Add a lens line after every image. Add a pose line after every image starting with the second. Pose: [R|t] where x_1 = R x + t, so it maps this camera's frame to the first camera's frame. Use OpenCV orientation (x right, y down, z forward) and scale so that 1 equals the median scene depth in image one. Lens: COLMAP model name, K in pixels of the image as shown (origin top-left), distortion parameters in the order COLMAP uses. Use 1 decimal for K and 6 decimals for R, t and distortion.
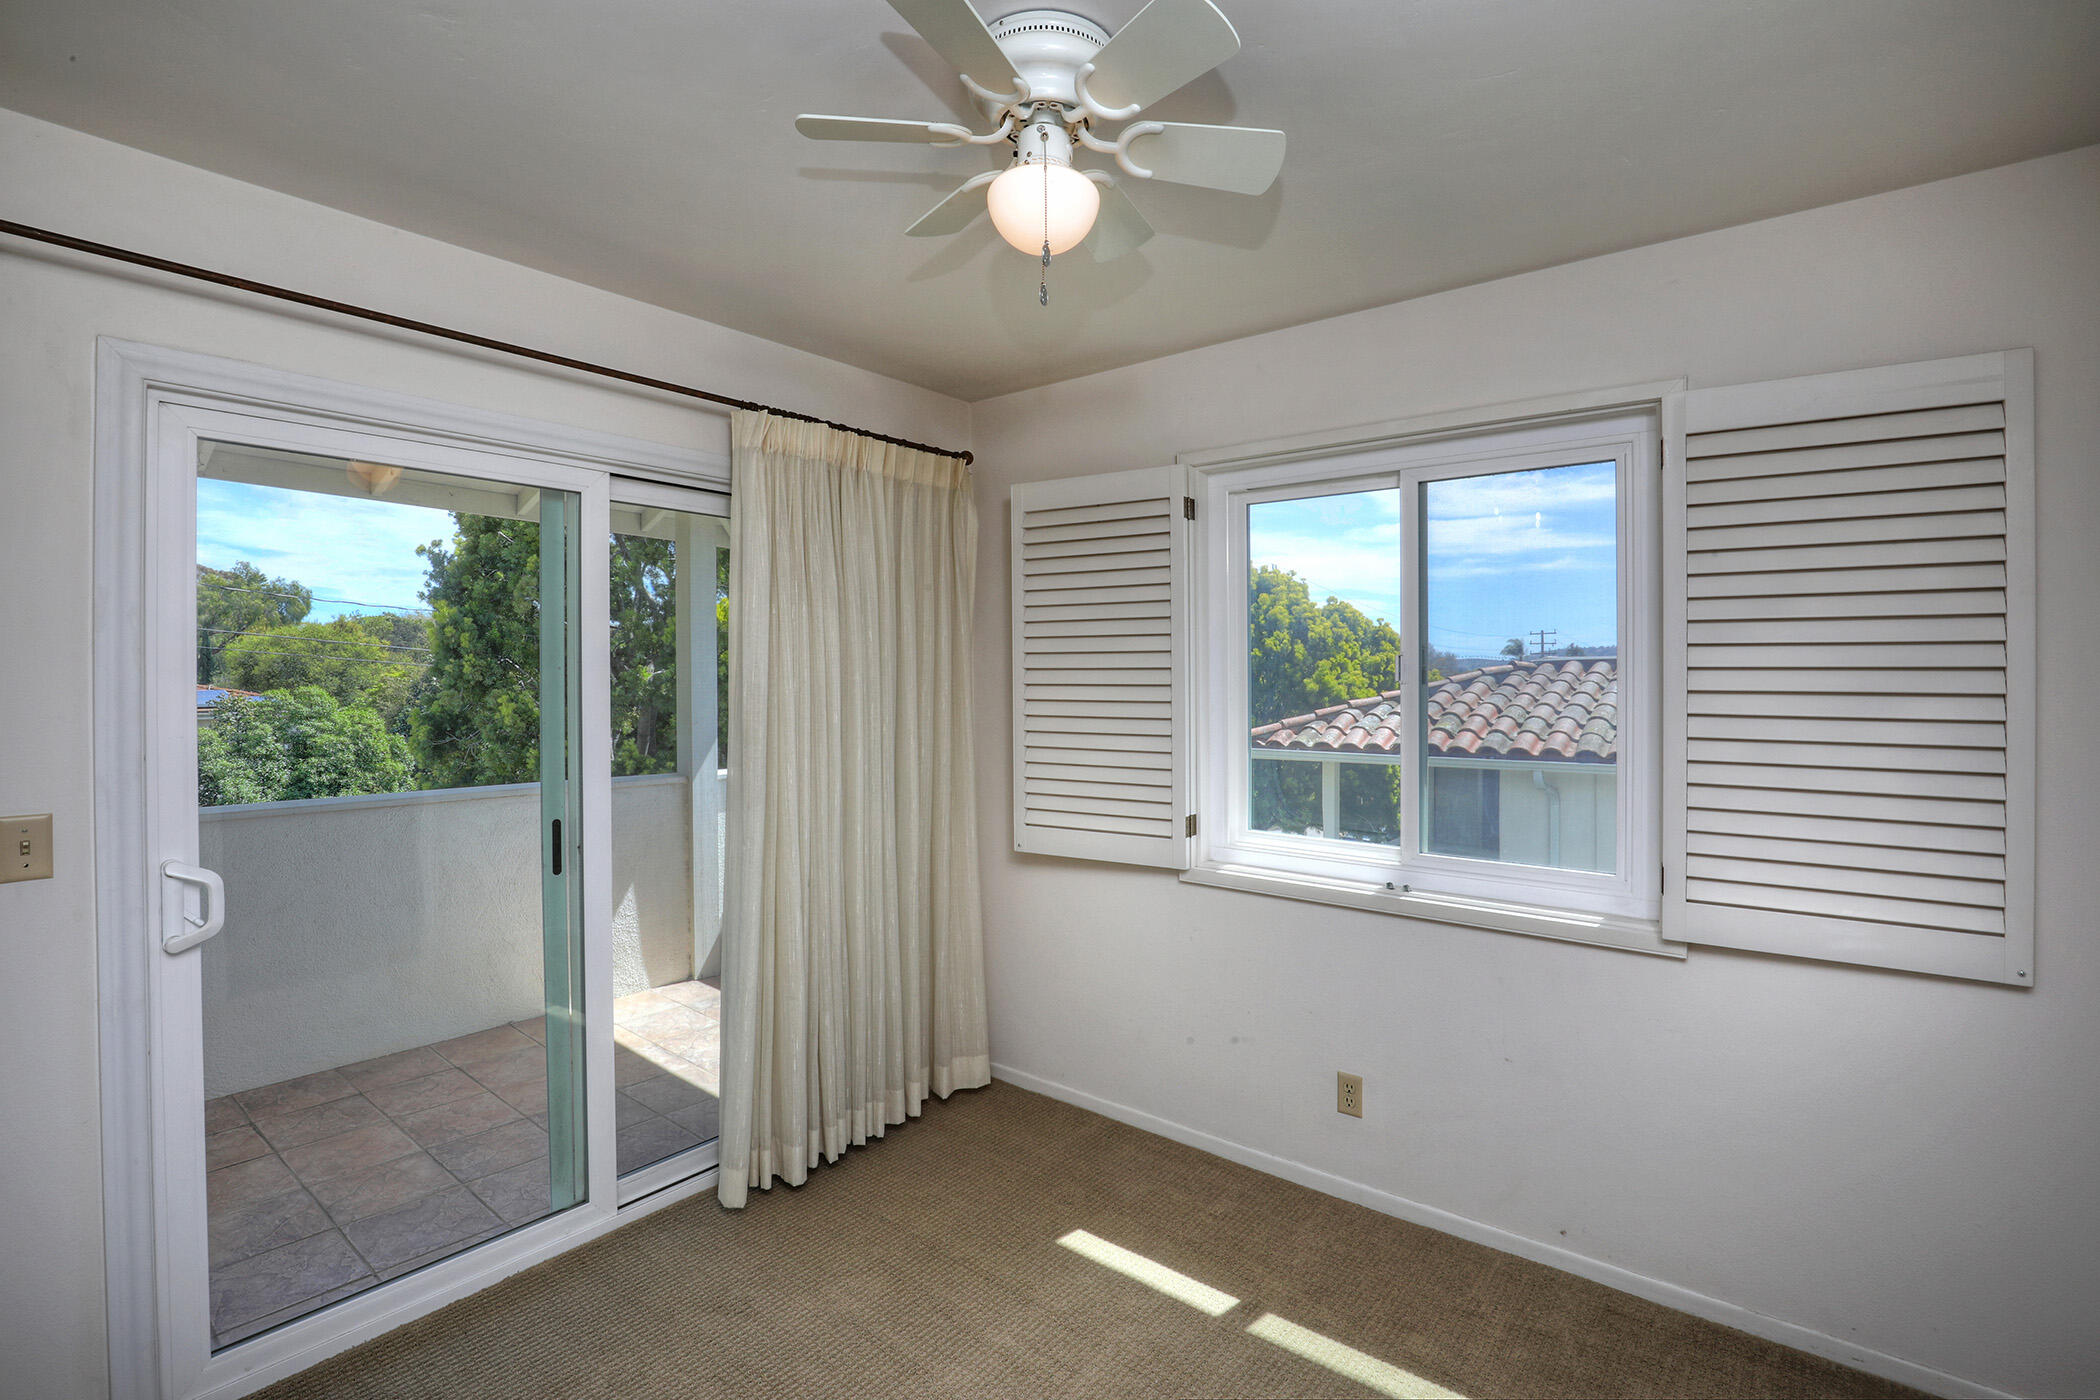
lens RADIAL K [[967.7, 0, 1050.0], [0, 967.7, 700.0], [0, 0, 1]] dist [-0.054852, 0.000013]
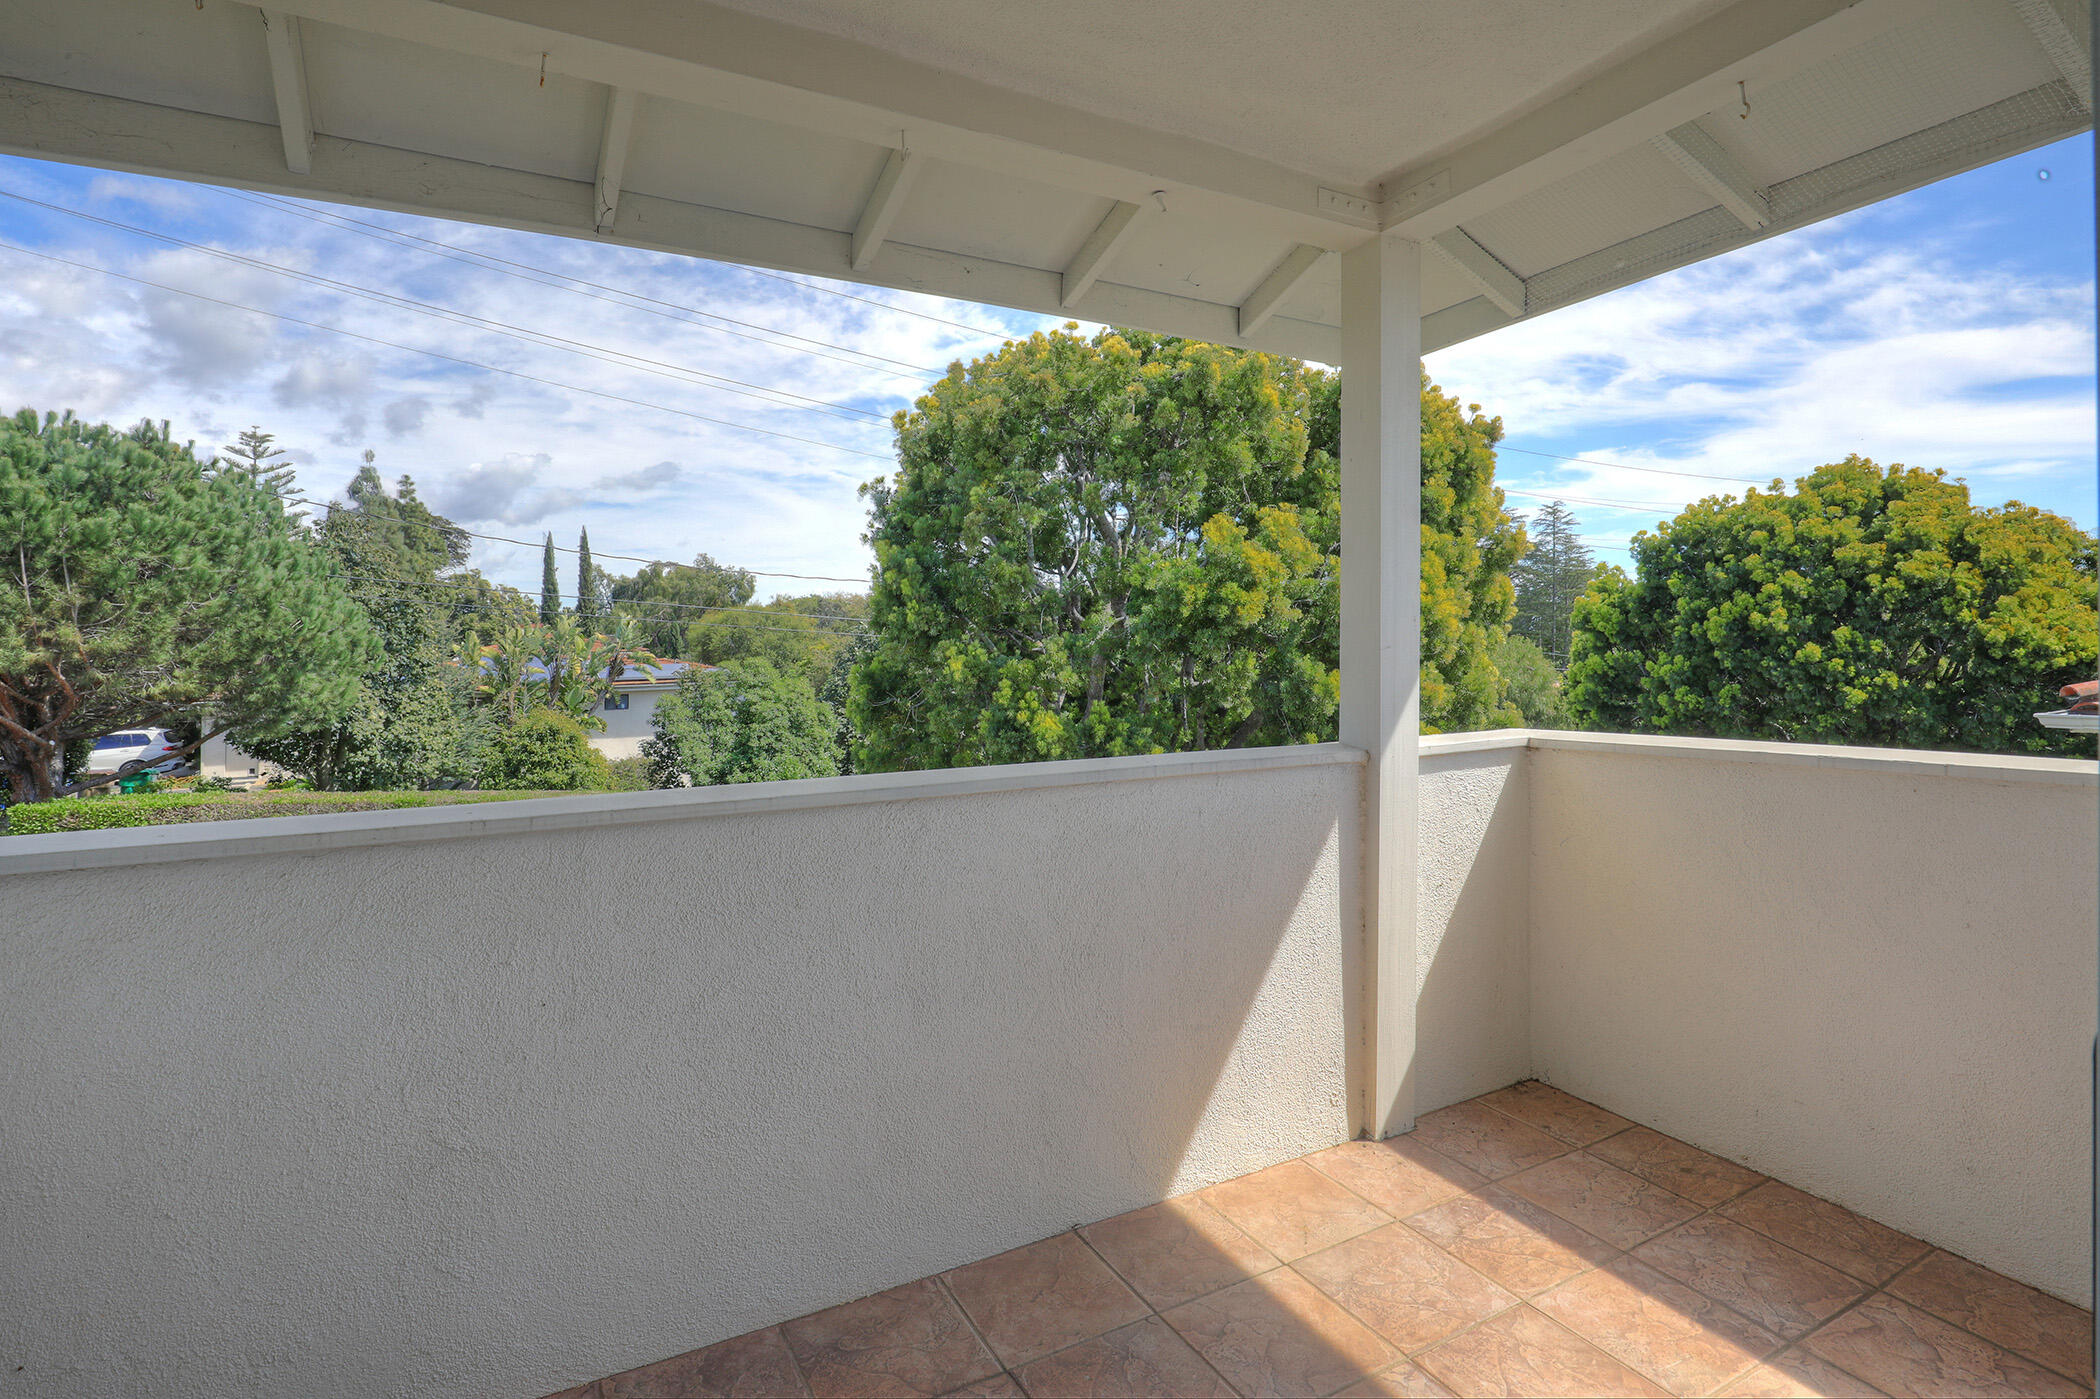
lens RADIAL K [[1001.4, 0, 1052.8], [0, 1001.4, 601.5], [0, 0, 1]] dist [-0.023035, 0.000010]
pose [[0.928904, -0.032613, -0.368882, -0.147185], [0.007451, 0.997559, -0.069432, 0.015806], [0.370246, 0.061747, 0.926879, 0.186968]]
